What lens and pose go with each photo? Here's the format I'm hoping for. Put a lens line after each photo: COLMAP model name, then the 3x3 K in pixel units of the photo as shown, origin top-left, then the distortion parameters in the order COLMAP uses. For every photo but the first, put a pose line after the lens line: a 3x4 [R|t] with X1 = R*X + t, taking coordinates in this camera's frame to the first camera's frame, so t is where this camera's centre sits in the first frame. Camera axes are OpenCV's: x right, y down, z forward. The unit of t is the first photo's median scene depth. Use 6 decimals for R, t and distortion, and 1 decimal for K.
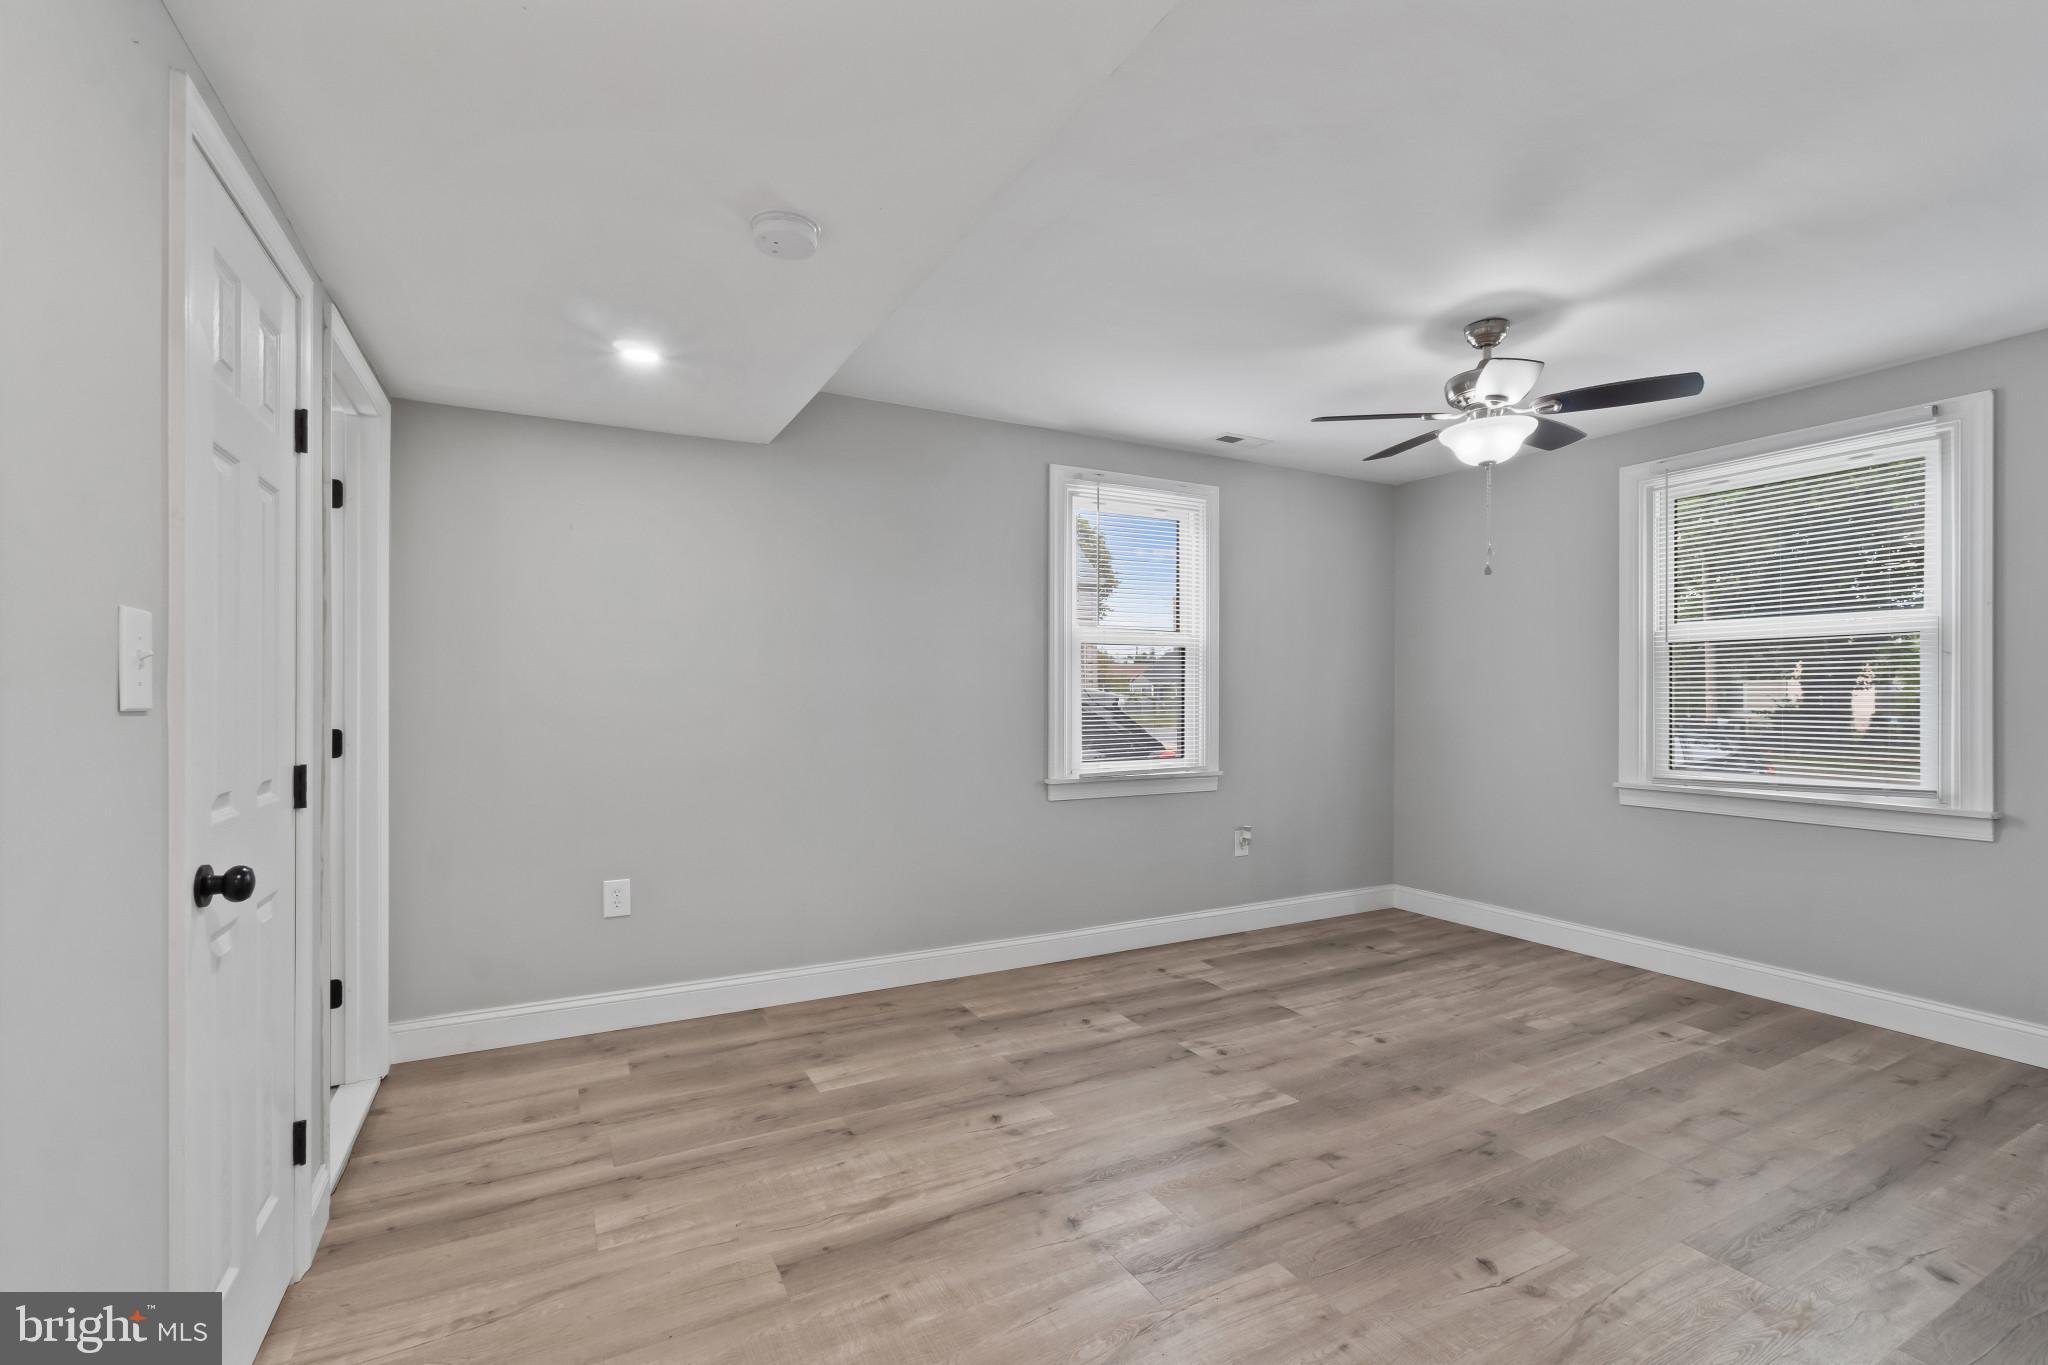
lens RADIAL K [[909.0, 0, 1017.1], [0, 909.0, 695.4], [0, 0, 1]] dist [0.001033, 0.000727]
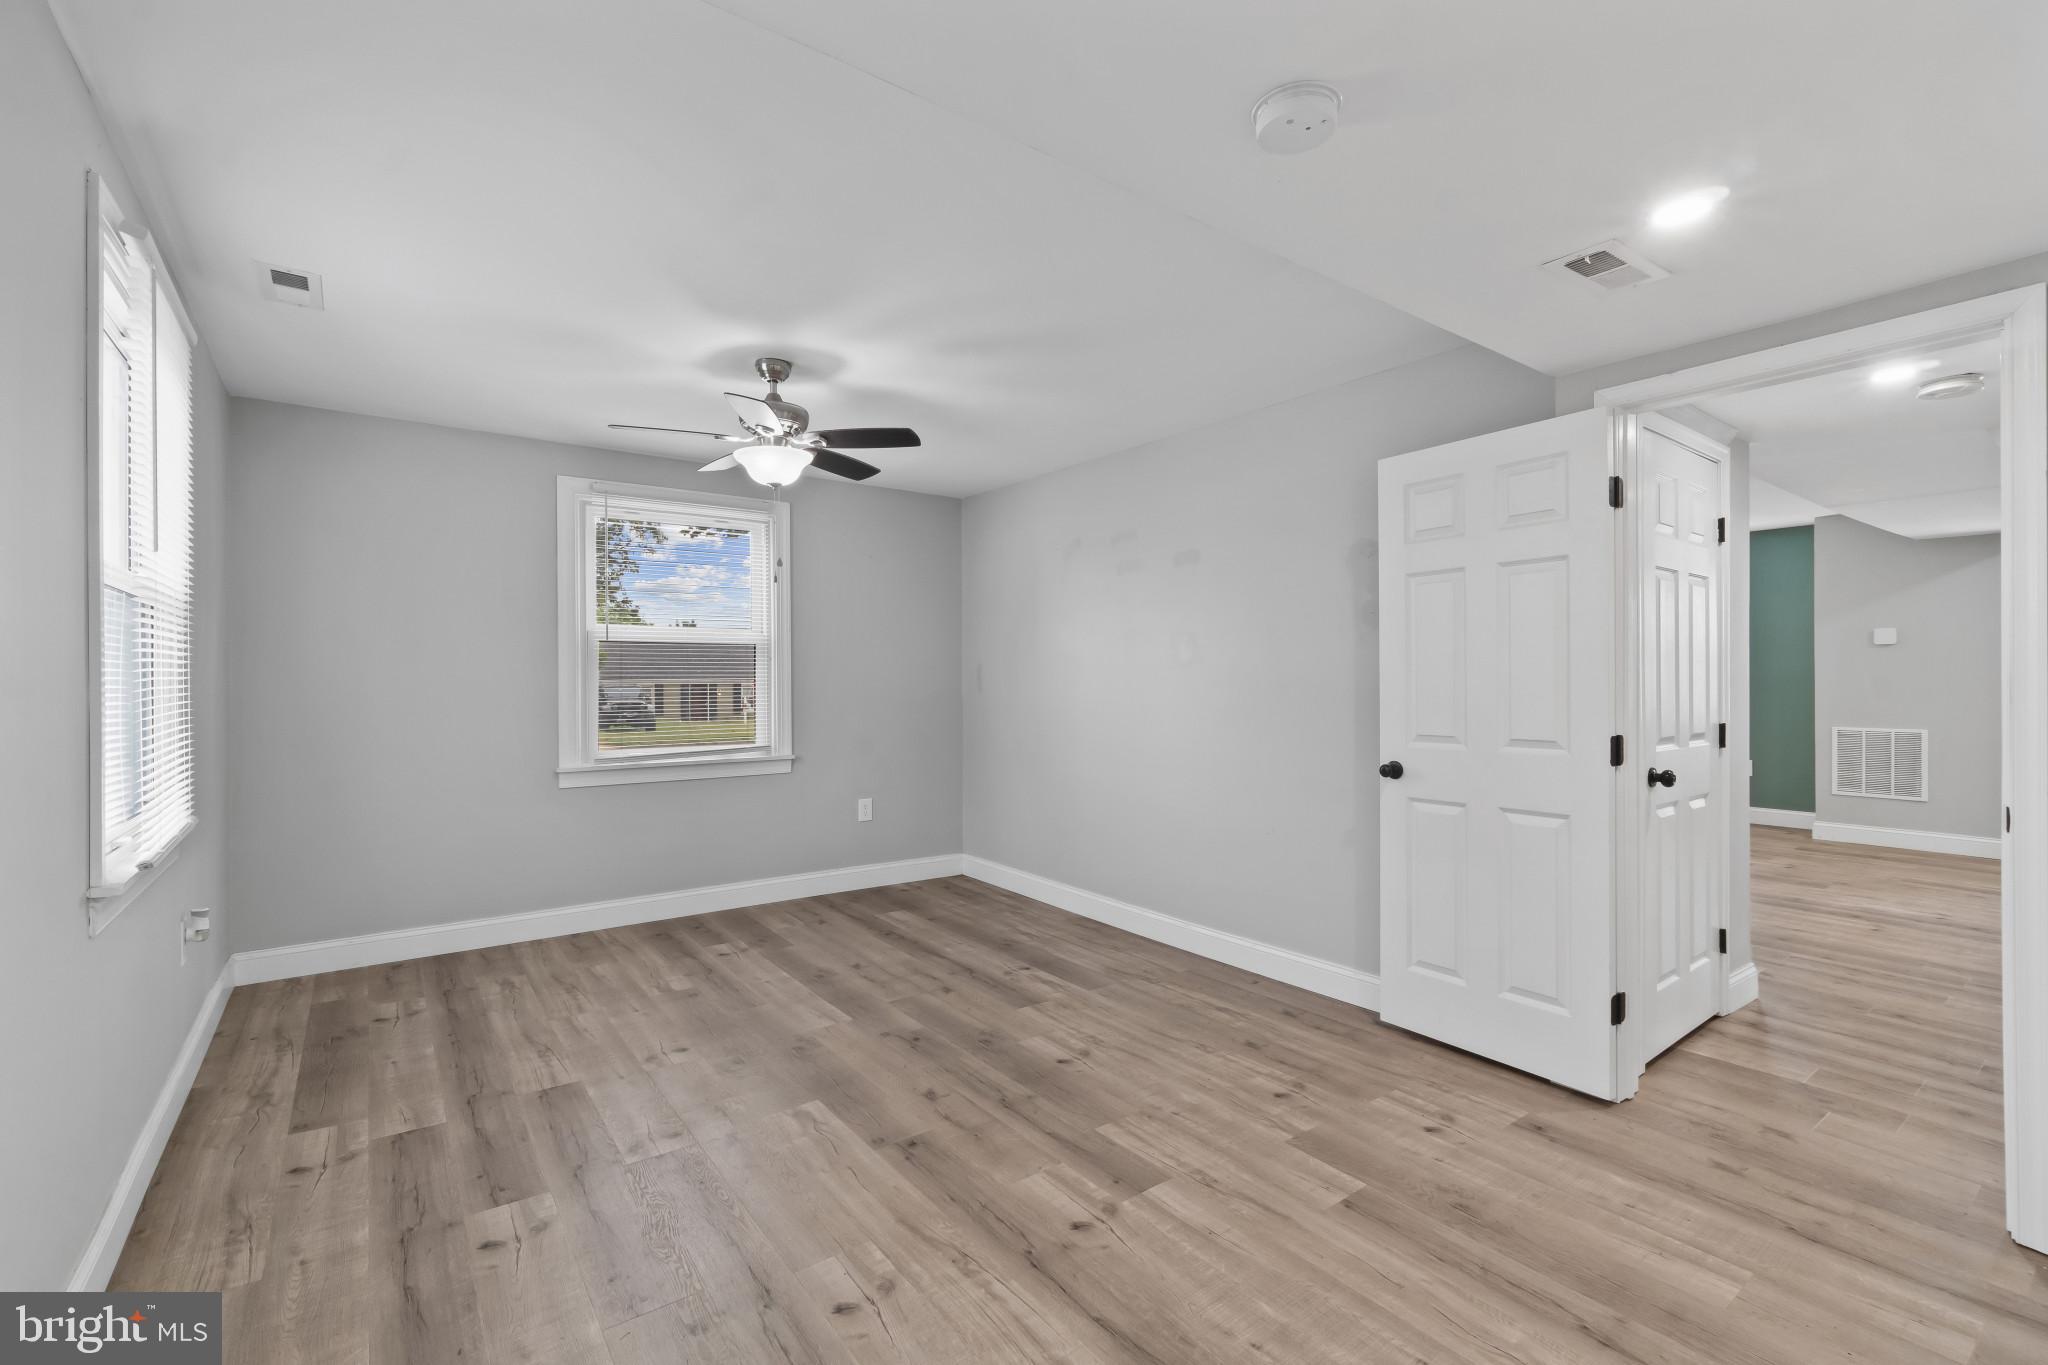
lens RADIAL K [[877.8, 0, 1024.0], [0, 877.8, 682.5], [0, 0, 1]] dist [-0.009439, 0.000136]
pose [[-0.147198, -0.002173, 0.989105, -0.665477], [0.004461, 0.999986, 0.002861, -0.009028], [-0.989097, 0.004834, -0.147186, 0.920282]]
